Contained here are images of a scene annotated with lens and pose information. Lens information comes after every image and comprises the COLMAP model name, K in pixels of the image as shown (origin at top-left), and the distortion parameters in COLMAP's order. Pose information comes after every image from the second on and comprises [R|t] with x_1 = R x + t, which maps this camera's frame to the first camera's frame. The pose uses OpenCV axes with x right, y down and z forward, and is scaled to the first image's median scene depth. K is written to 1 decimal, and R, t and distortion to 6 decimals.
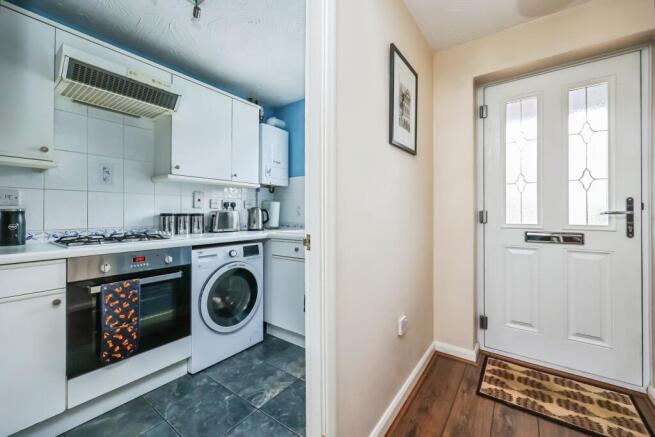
lens RADIAL K [[264.6, 0, 329.0], [0, 264.6, 218.1], [0, 0, 1]] dist [-0.000054, 0.000013]
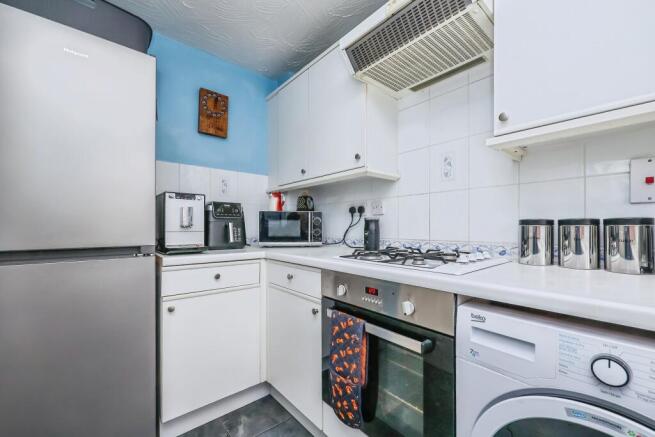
lens RADIAL K [[264.5, 0, 328.0], [0, 264.5, 227.0], [0, 0, 1]] dist [0.017257, -0.000002]
pose [[-0.216643, 0.007884, -0.976219, -0.056830], [-0.012693, 0.999860, 0.010892, -0.004062], [0.976168, 0.014750, -0.216513, 0.828631]]
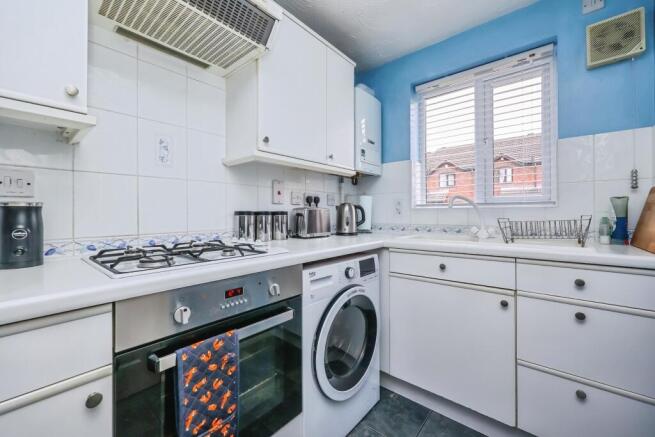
lens RADIAL K [[264.7, 0, 327.5], [0, 264.7, 218.5], [0, 0, 1]] dist [-0.000001, -0.000079]
pose [[0.997061, -0.005948, -0.076376, -0.386999], [0.005905, 0.999982, -0.000790, 0.003369], [0.076379, 0.000337, 0.997079, 0.376699]]
